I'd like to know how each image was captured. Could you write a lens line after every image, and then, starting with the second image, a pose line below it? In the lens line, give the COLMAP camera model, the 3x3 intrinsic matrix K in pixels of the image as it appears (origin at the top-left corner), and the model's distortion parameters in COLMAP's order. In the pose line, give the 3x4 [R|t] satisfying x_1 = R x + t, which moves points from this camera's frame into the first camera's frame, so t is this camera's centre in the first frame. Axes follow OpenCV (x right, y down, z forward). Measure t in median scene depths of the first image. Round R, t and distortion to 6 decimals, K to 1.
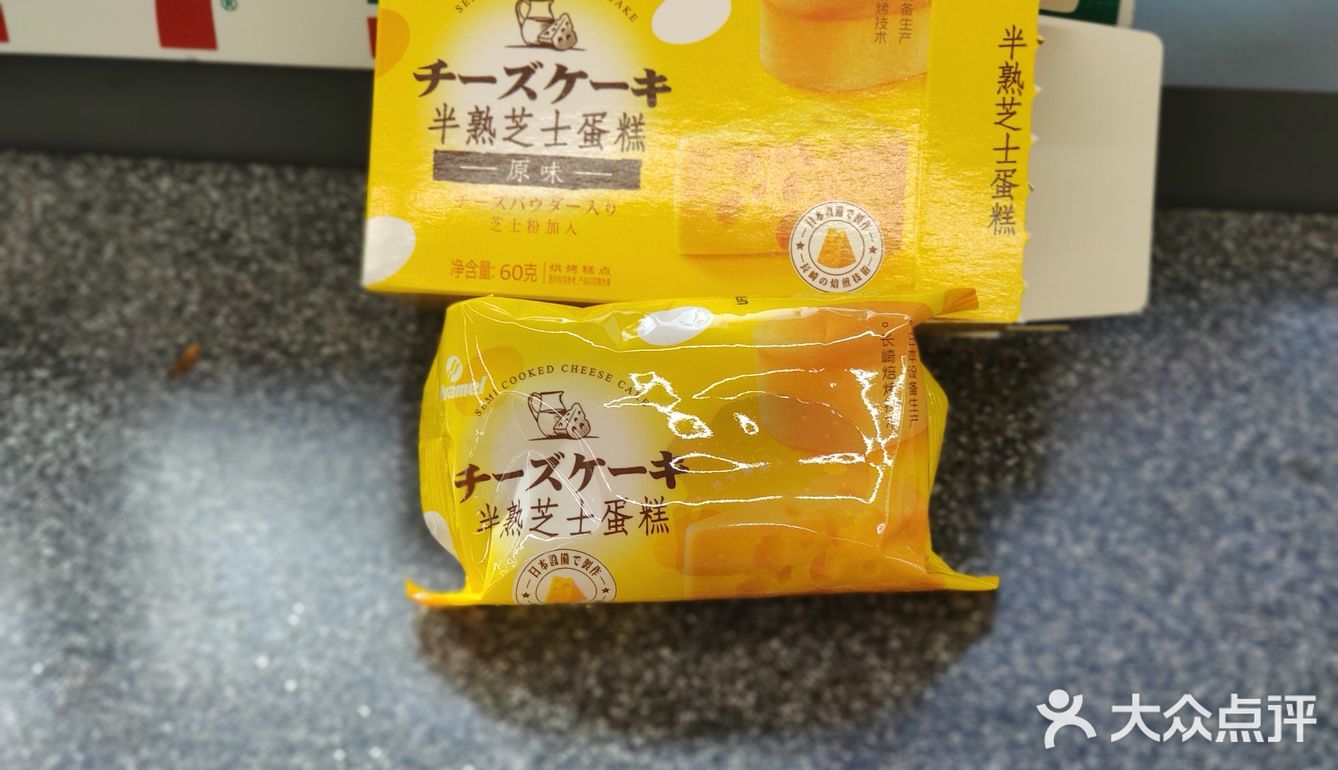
lens RADIAL K [[1957.5, 0, 669.0], [0, 1957.5, 385.0], [0, 0, 1]] dist [-0.261443, 2.955360]
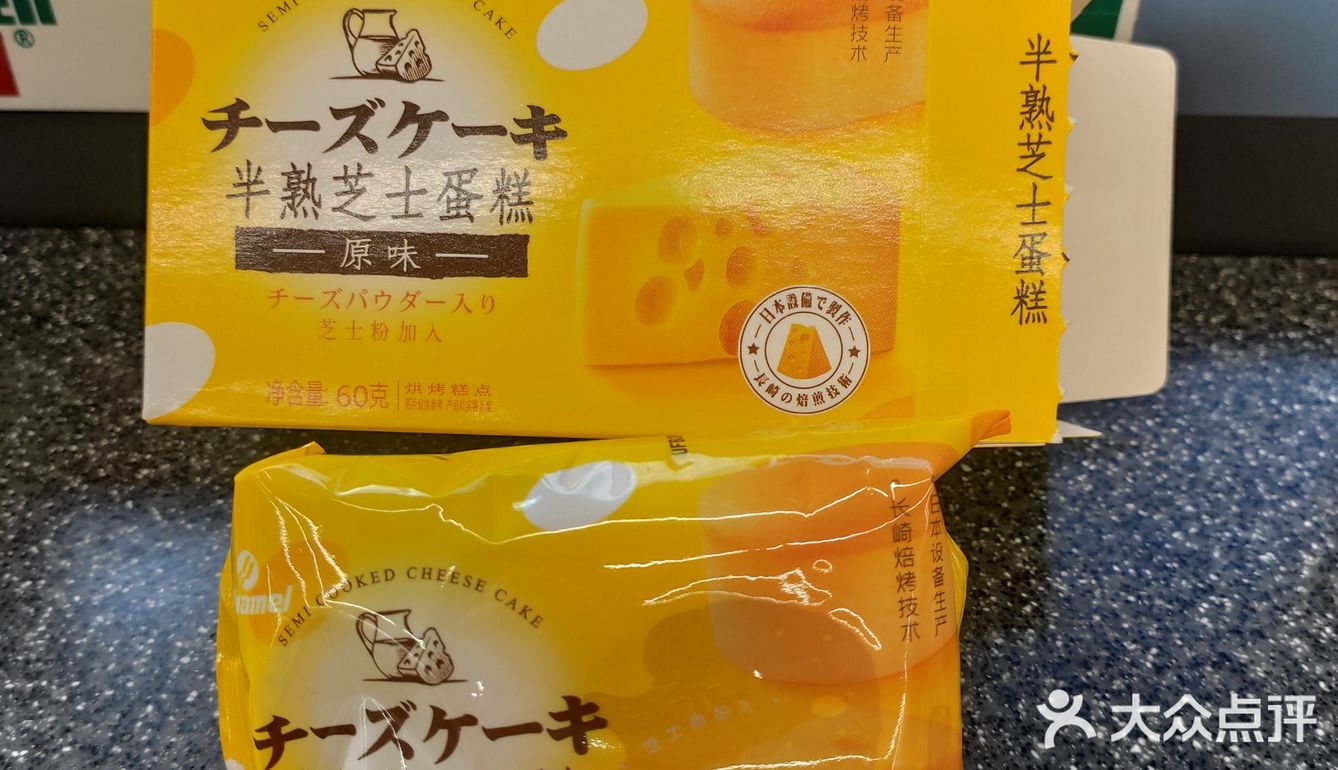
lens RADIAL K [[1453.3, 0, 669.0], [0, 1453.3, 385.0], [0, 0, 1]] dist [0.004973, -0.016571]
pose [[0.998272, -0.031810, 0.049403, 0.009278], [0.030294, 0.999056, 0.031135, -0.075217], [-0.050347, -0.029585, 0.998294, 0.463753]]
